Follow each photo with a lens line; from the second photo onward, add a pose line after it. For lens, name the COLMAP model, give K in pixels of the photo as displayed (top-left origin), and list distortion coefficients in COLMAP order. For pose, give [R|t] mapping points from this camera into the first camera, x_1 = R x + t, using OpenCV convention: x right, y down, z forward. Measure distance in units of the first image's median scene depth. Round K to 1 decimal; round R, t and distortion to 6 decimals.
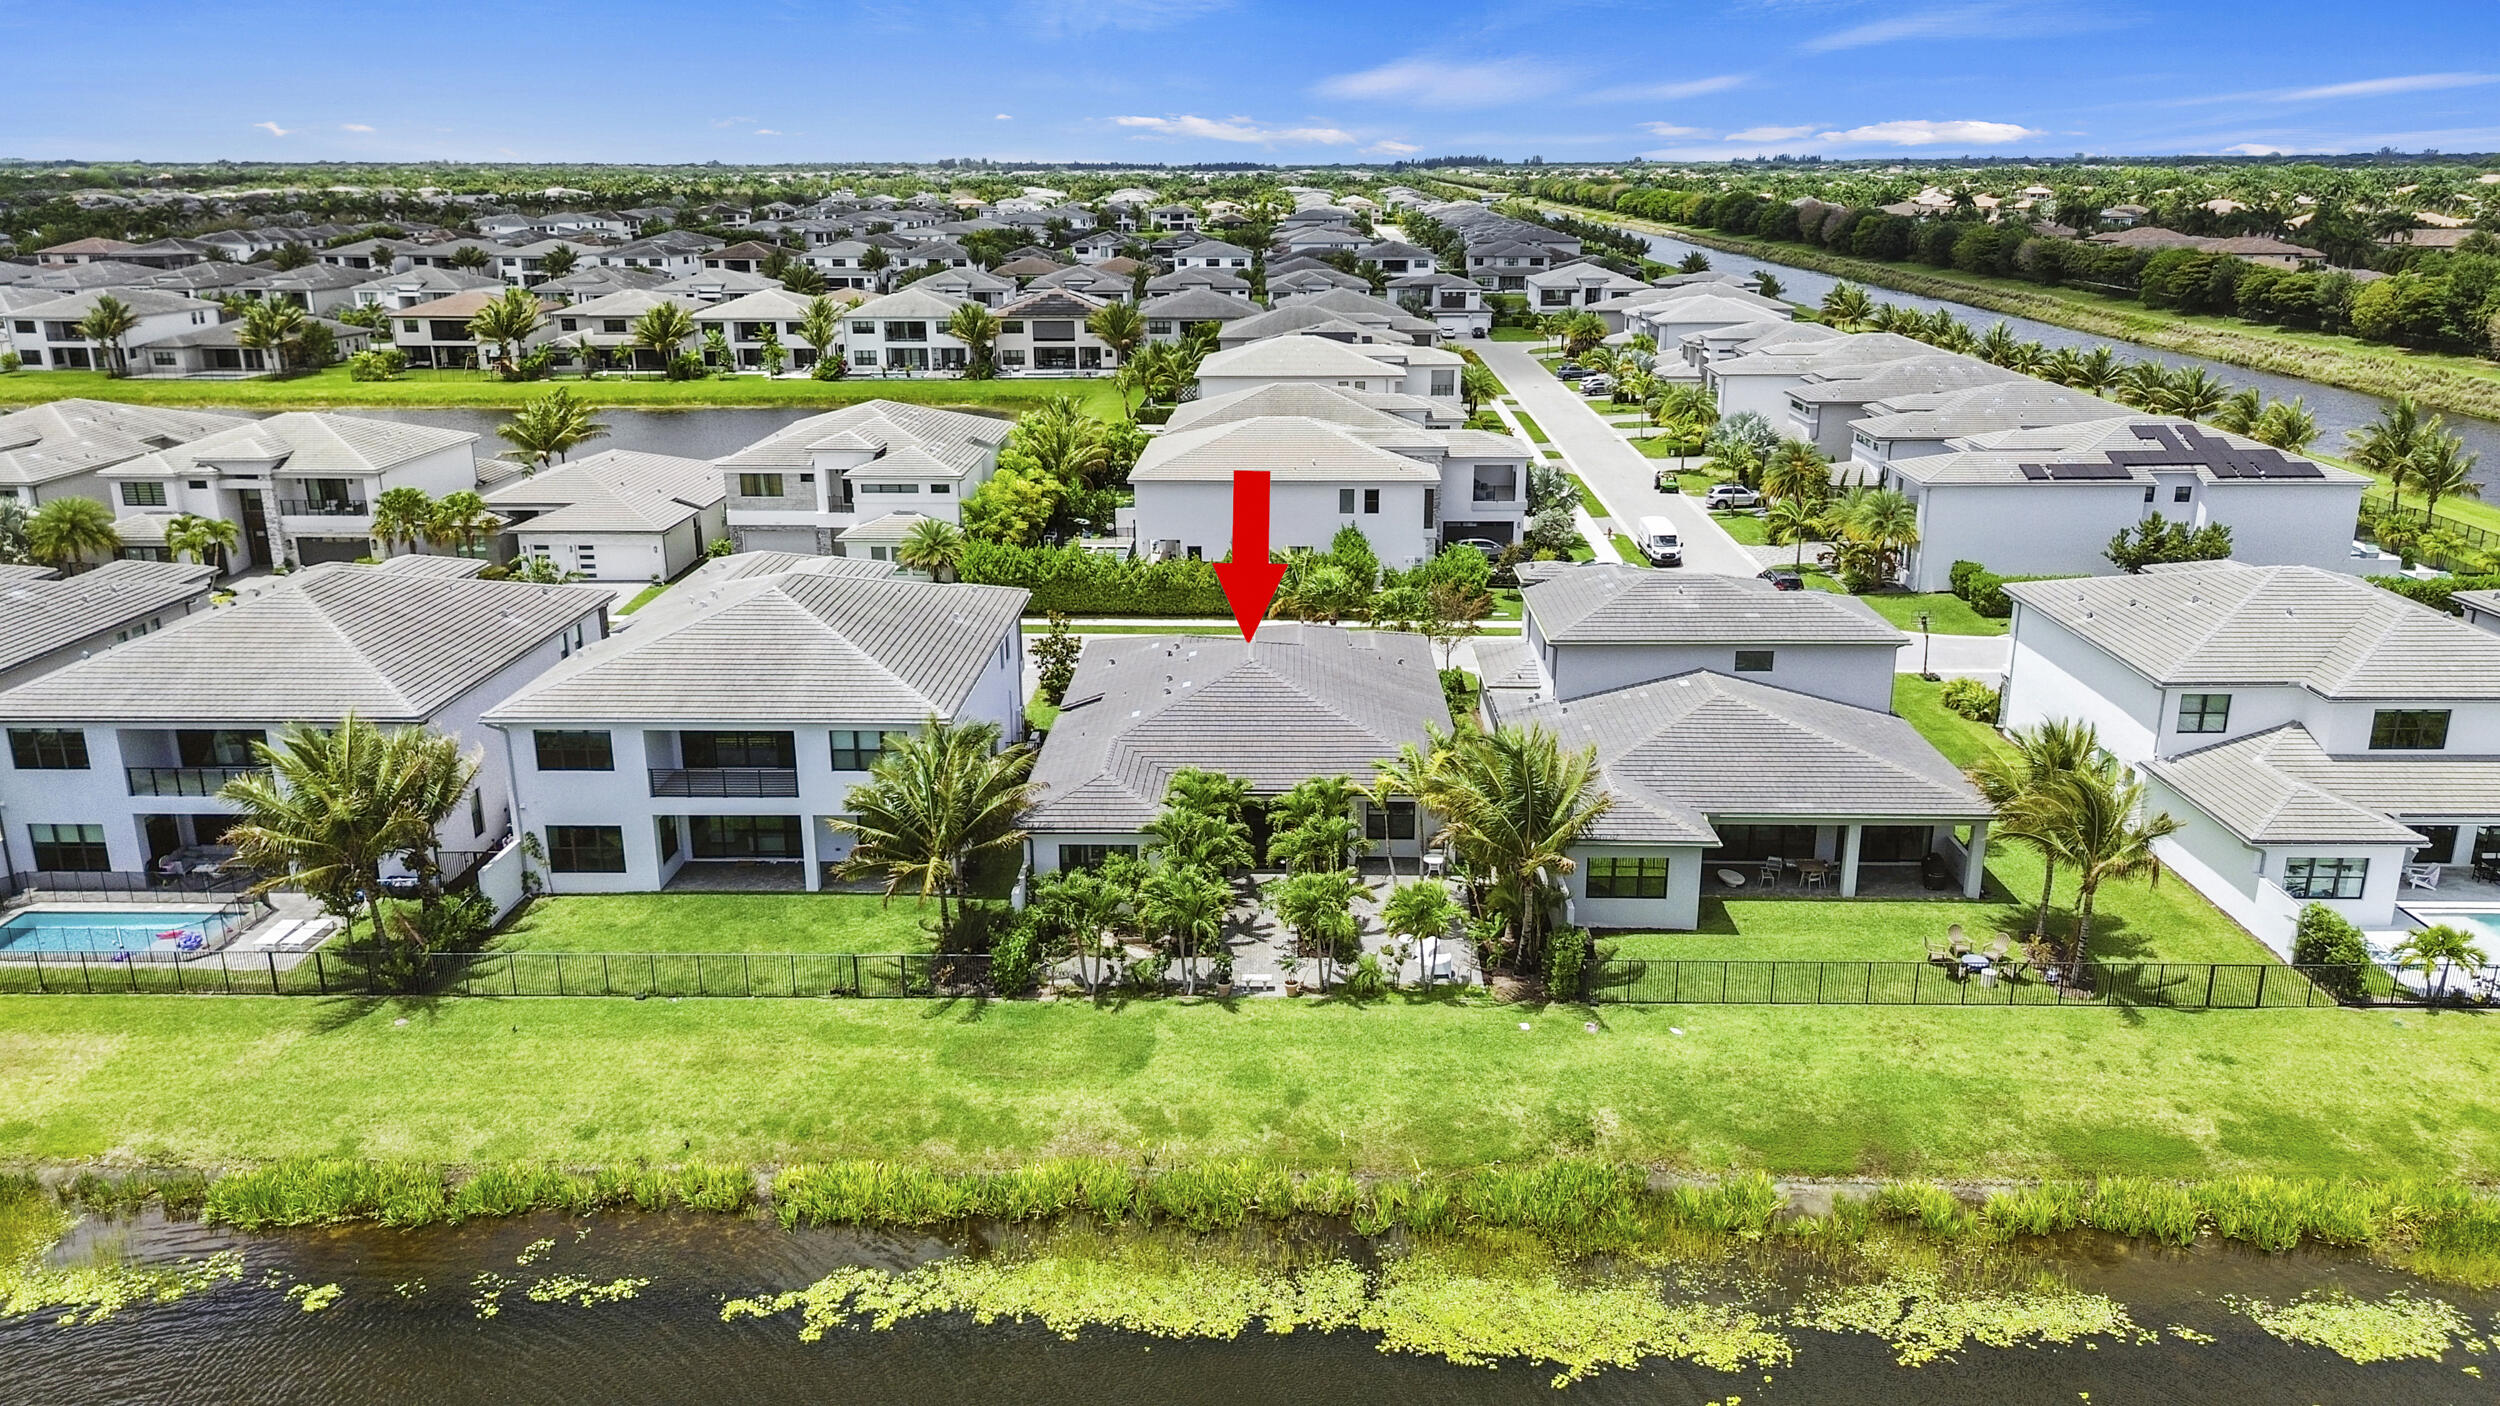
lens RADIAL K [[1762.6, 0, 1259.4], [0, 1762.6, 708.0], [0, 0, 1]] dist [0.034741, -0.005245]
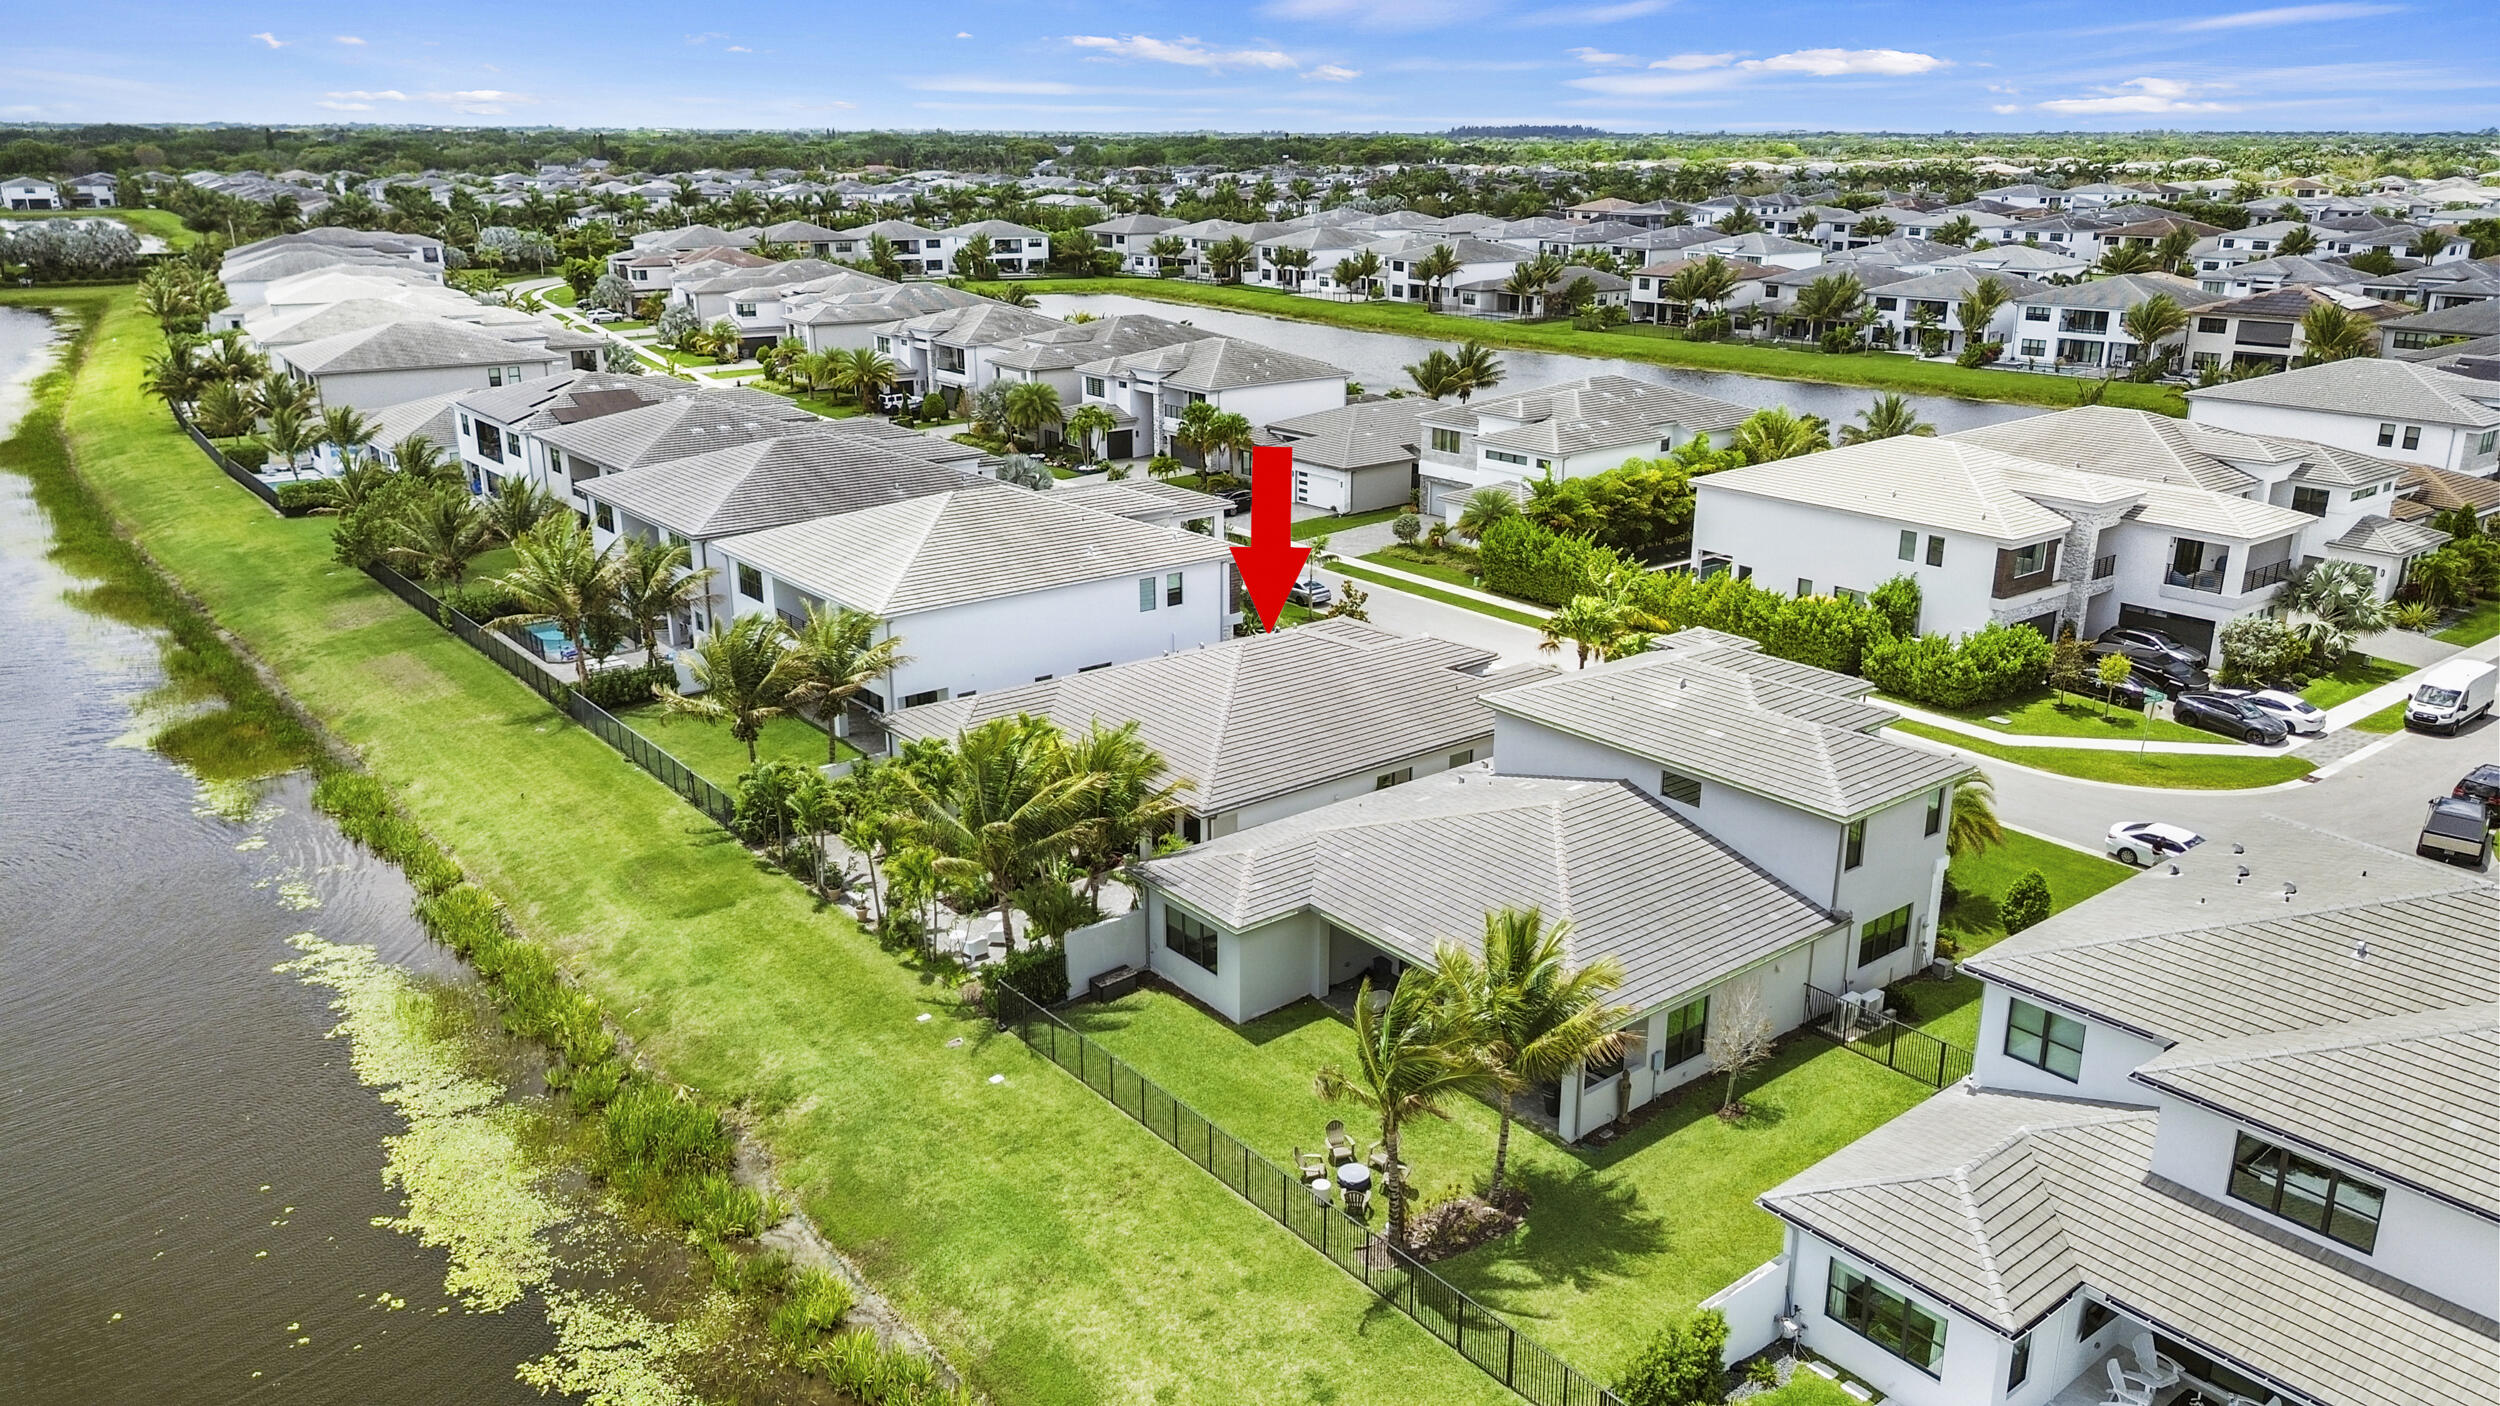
lens RADIAL K [[1762.6, 0, 1255.0], [0, 1762.6, 697.1], [0, 0, 1]] dist [0.034741, -0.005245]
pose [[0.645819, 0.235889, -0.726136, 0.497233], [-0.228699, 0.967173, 0.110789, -0.075487], [0.728433, 0.094517, 0.678566, 0.238592]]
